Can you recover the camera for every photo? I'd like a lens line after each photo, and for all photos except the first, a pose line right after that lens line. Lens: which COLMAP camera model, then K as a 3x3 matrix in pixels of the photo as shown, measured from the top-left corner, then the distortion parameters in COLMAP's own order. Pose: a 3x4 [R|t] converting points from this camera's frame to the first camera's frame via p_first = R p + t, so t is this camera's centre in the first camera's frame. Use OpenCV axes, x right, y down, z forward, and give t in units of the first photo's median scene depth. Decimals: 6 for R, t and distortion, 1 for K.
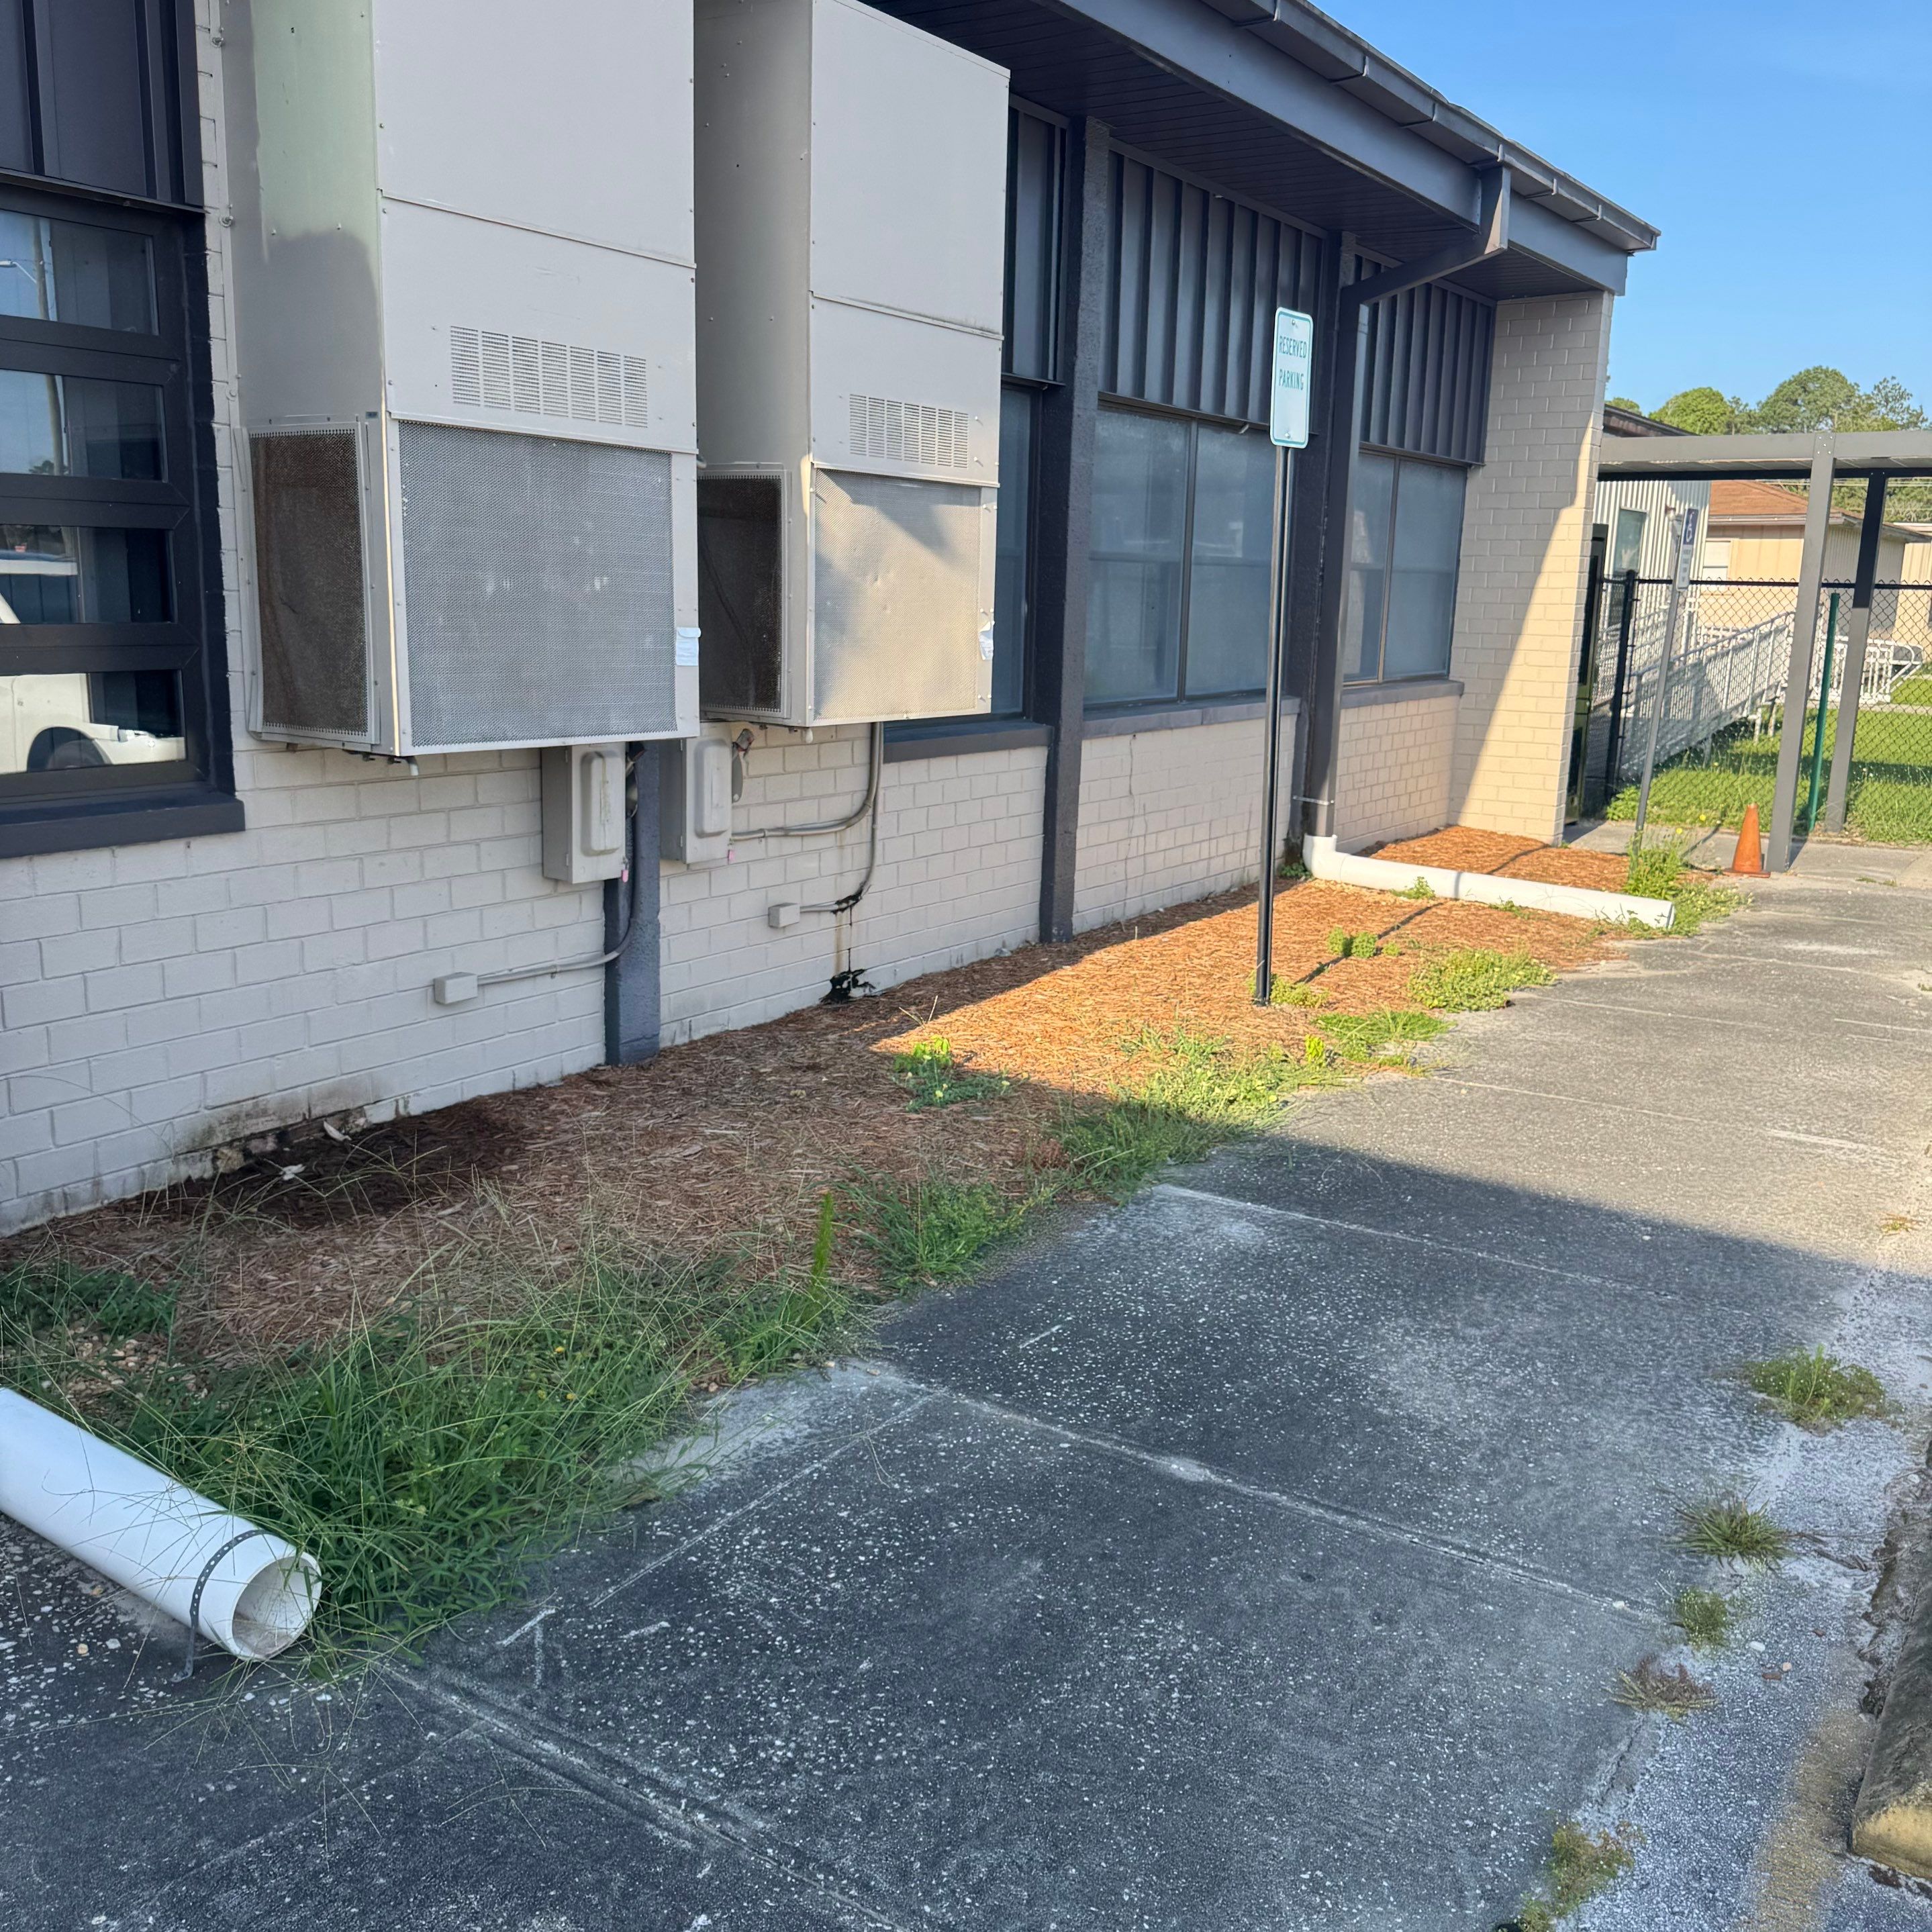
lens RADIAL K [[1803.6, 0, 986.8], [0, 1803.6, 988.7], [0, 0, 1]] dist [0.166349, -0.332132]
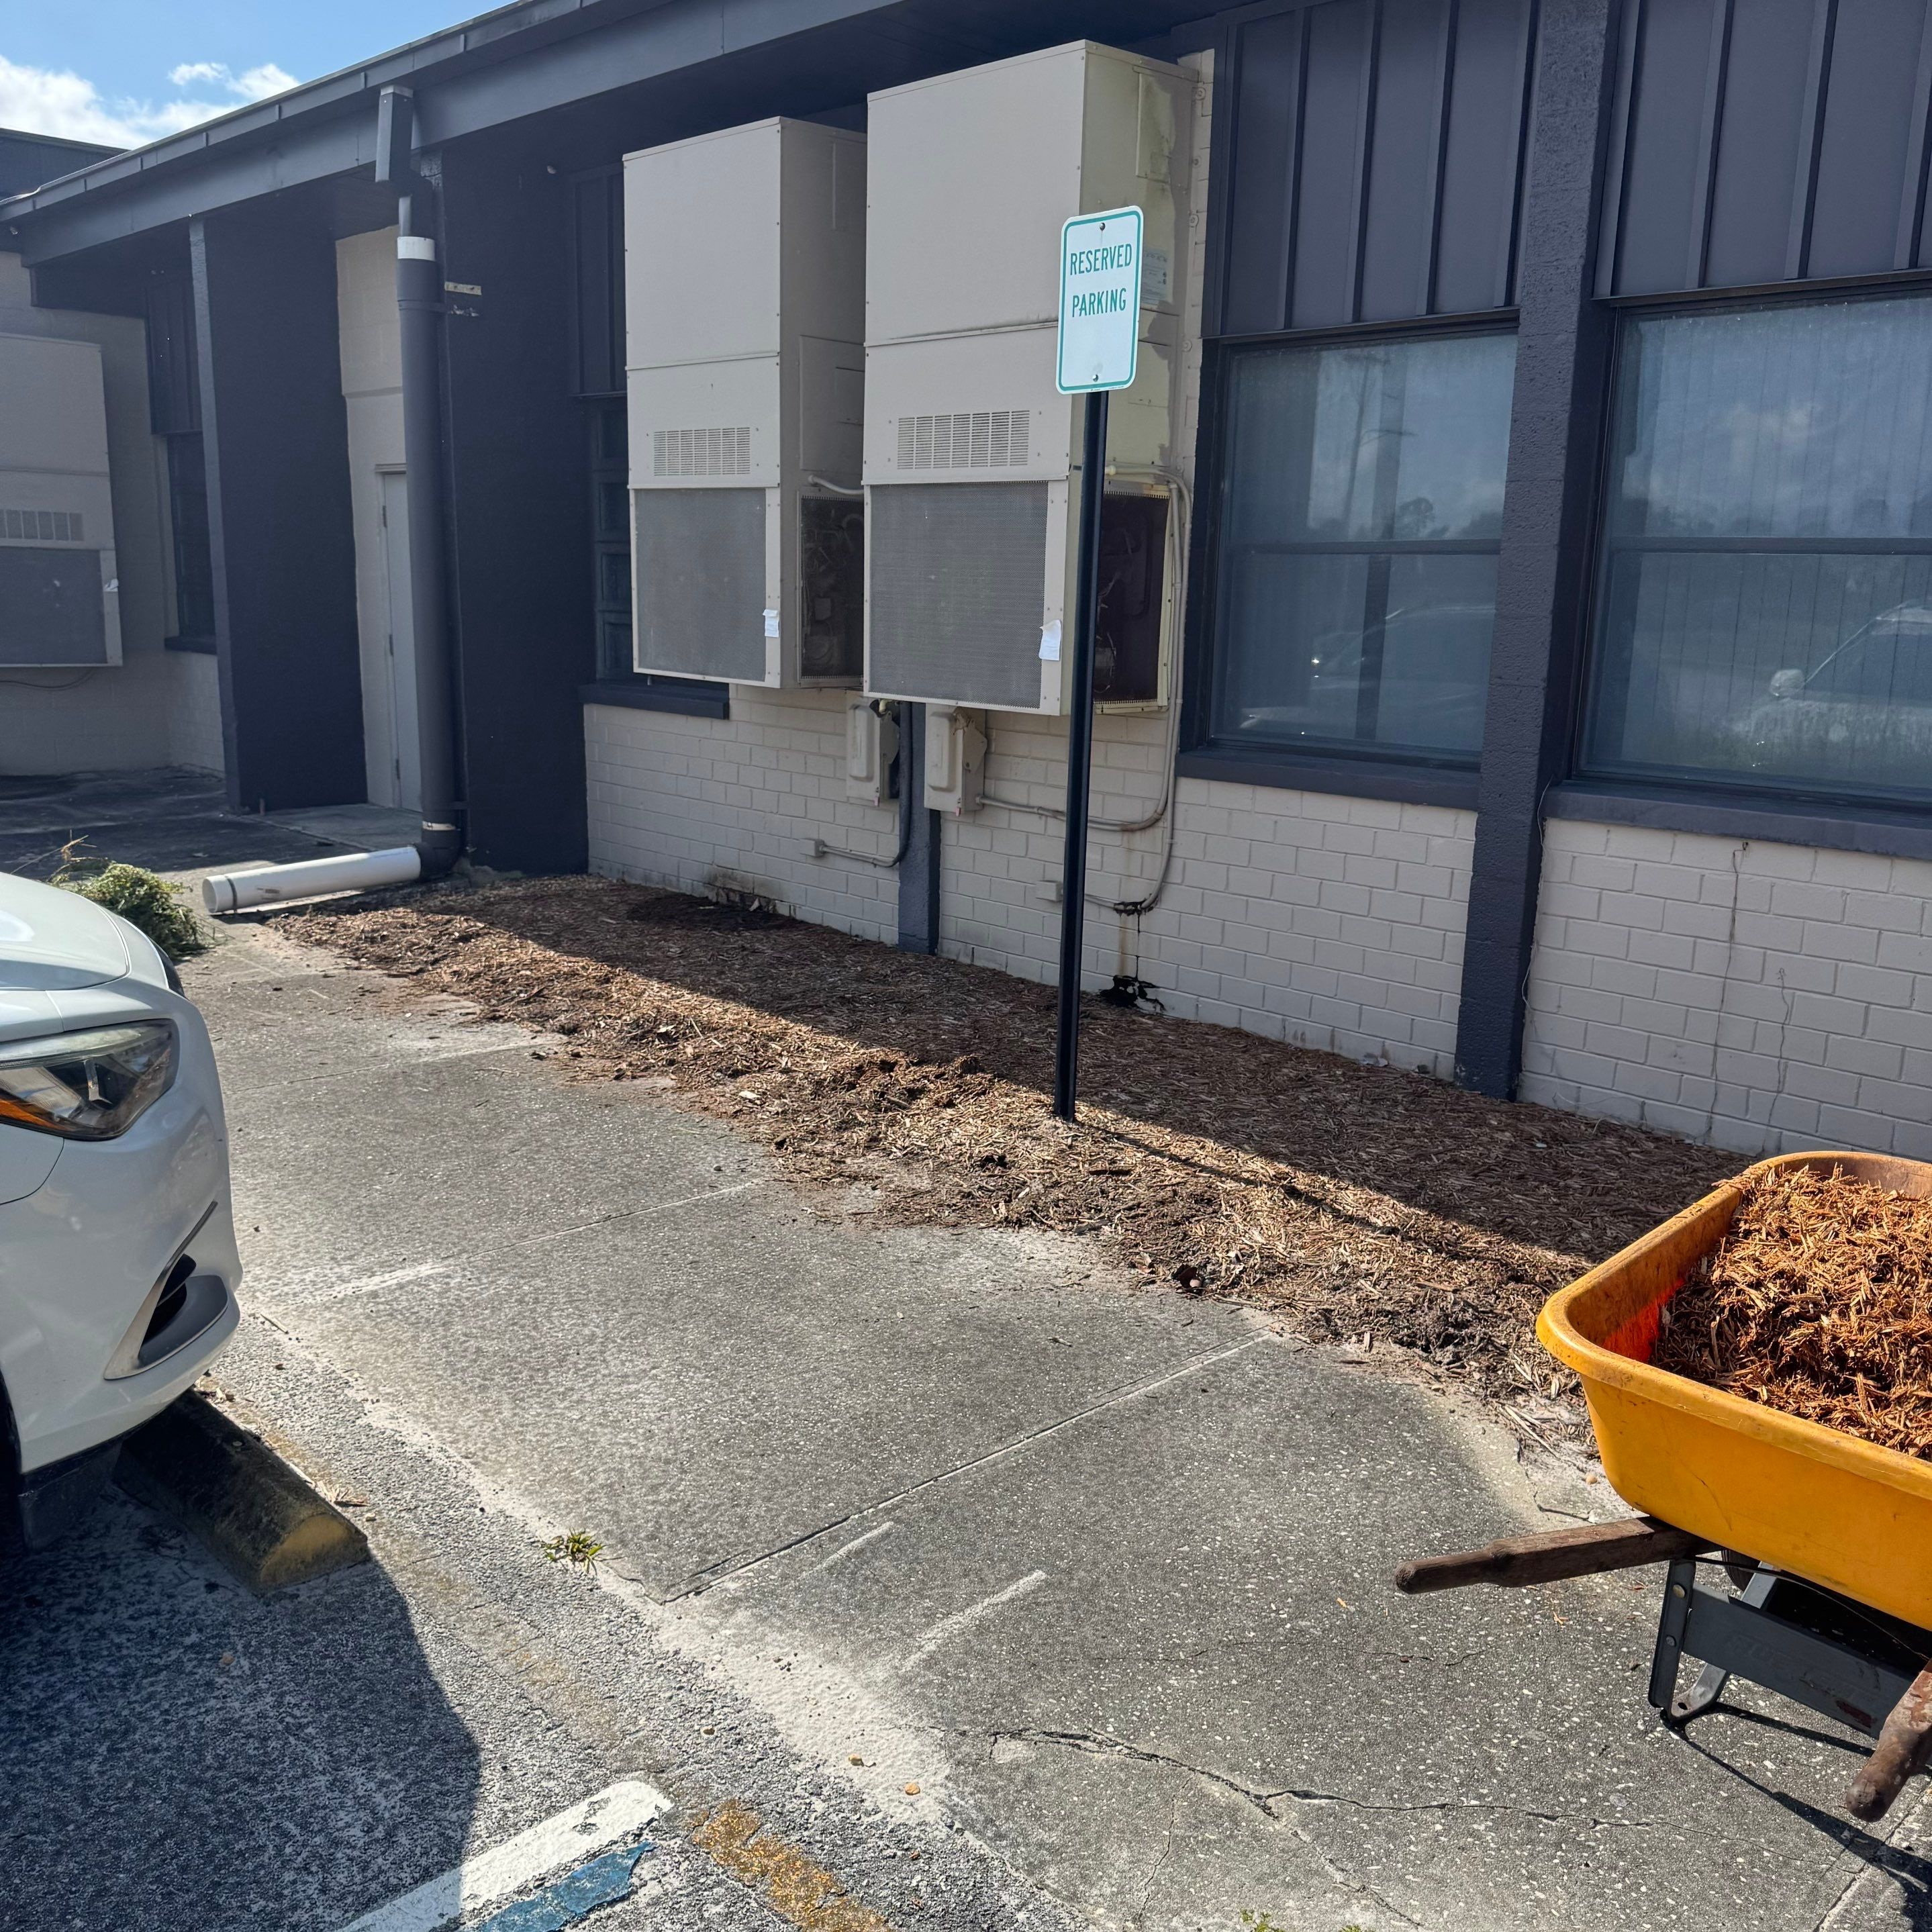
lens RADIAL K [[1803.6, 0, 986.8], [0, 1803.6, 988.7], [0, 0, 1]] dist [0.166349, -0.332132]
pose [[-0.217455, 0.177356, -0.959822, 0.948766], [-0.251661, 0.939919, 0.230694, -0.225586], [0.943070, 0.291715, -0.159756, 1.147524]]
